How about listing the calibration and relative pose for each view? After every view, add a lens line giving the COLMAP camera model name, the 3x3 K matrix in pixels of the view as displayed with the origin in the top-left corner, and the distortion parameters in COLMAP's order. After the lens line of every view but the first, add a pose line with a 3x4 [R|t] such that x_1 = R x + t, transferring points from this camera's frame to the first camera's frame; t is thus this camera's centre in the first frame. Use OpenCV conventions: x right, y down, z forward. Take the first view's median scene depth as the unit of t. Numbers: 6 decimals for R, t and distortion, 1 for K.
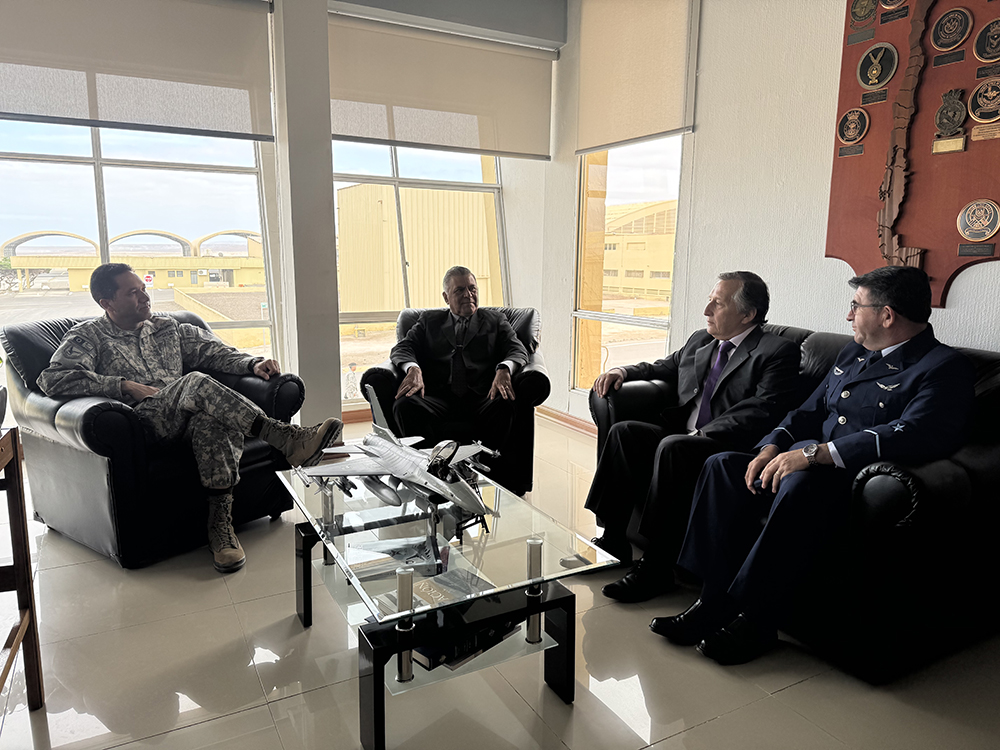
lens RADIAL K [[697.1, 0, 499.9], [0, 697.1, 375.5], [0, 0, 1]] dist [-0.003659, -0.004982]
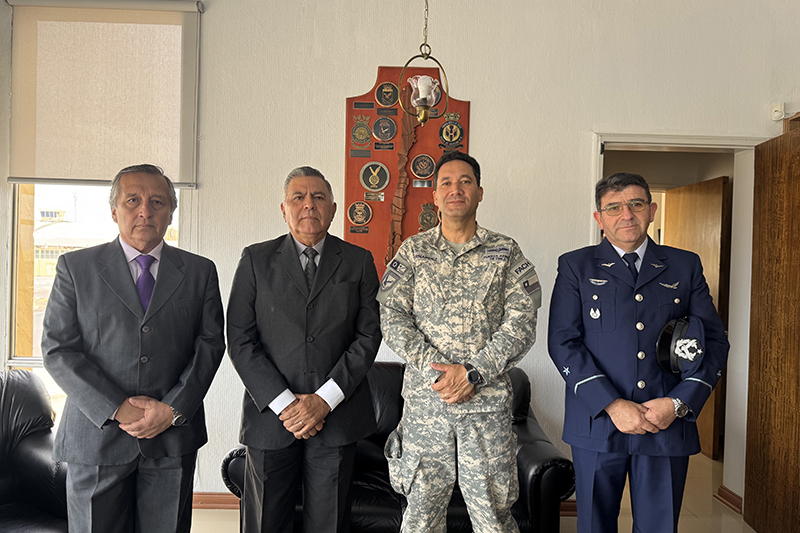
lens RADIAL K [[547.6, 0, 400.0], [0, 547.6, 267.2], [0, 0, 1]] dist [0.001520, -0.000741]
pose [[0.470309, -0.001705, 0.882500, -0.442885], [0.127410, 0.989653, -0.065989, -0.169423], [-0.873256, 0.143474, 0.465660, 0.435567]]
